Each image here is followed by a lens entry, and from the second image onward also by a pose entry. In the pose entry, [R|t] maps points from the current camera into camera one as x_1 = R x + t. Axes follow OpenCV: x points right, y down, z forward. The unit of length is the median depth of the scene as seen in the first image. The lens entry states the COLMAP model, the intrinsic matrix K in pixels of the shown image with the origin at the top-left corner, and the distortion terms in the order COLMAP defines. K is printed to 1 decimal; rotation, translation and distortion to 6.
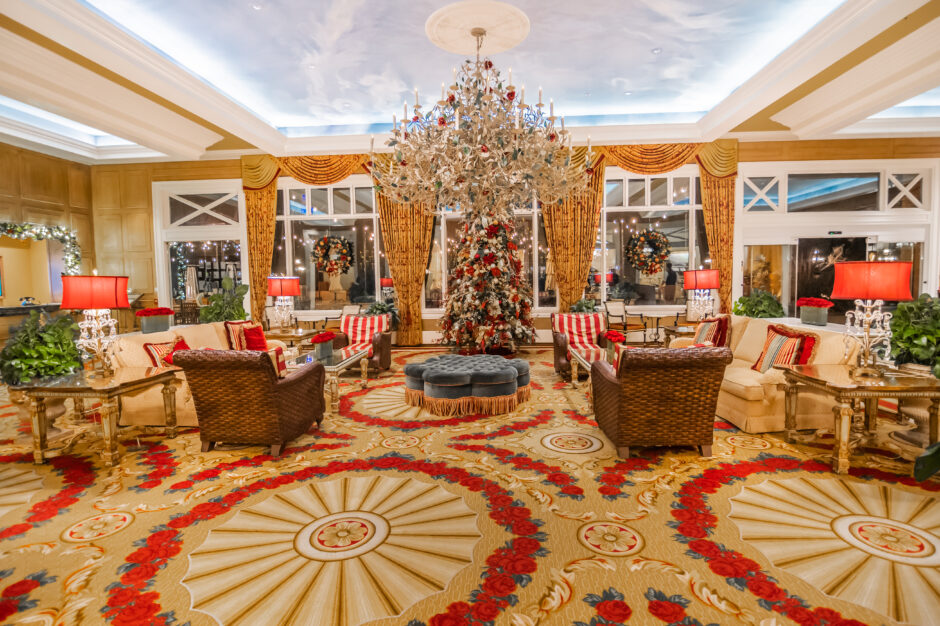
lens RADIAL K [[454.6, 0, 495.8], [0, 454.6, 311.6], [0, 0, 1]] dist [-0.014798, -0.006263]
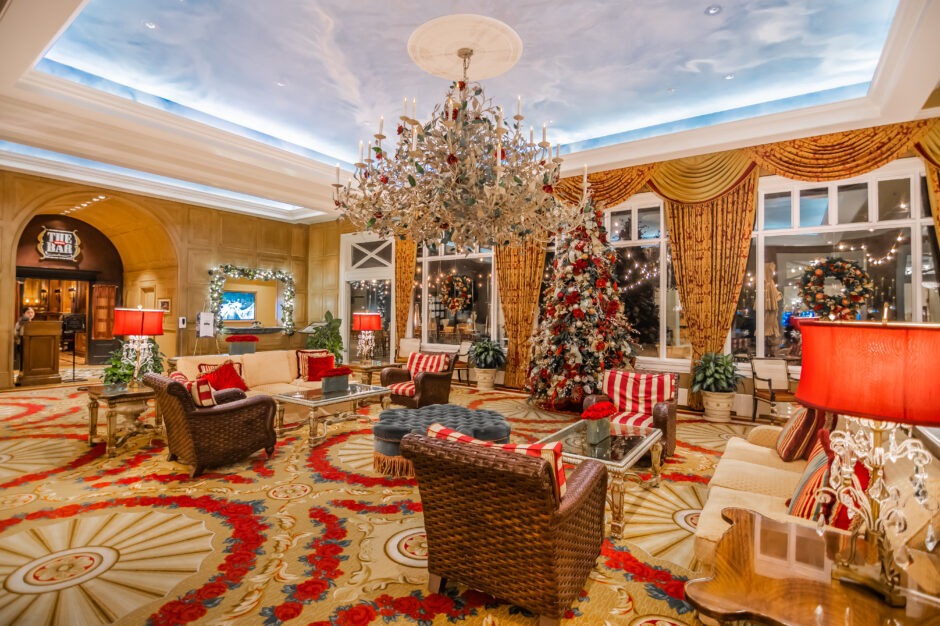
lens RADIAL K [[454.6, 0, 471.4], [0, 454.6, 308.1], [0, 0, 1]] dist [-0.014798, -0.006263]
pose [[0.850292, 0.021048, -0.525890, 0.285802], [-0.066645, 0.995463, -0.067915, -0.026460], [0.522074, 0.092796, 0.847837, 0.170341]]
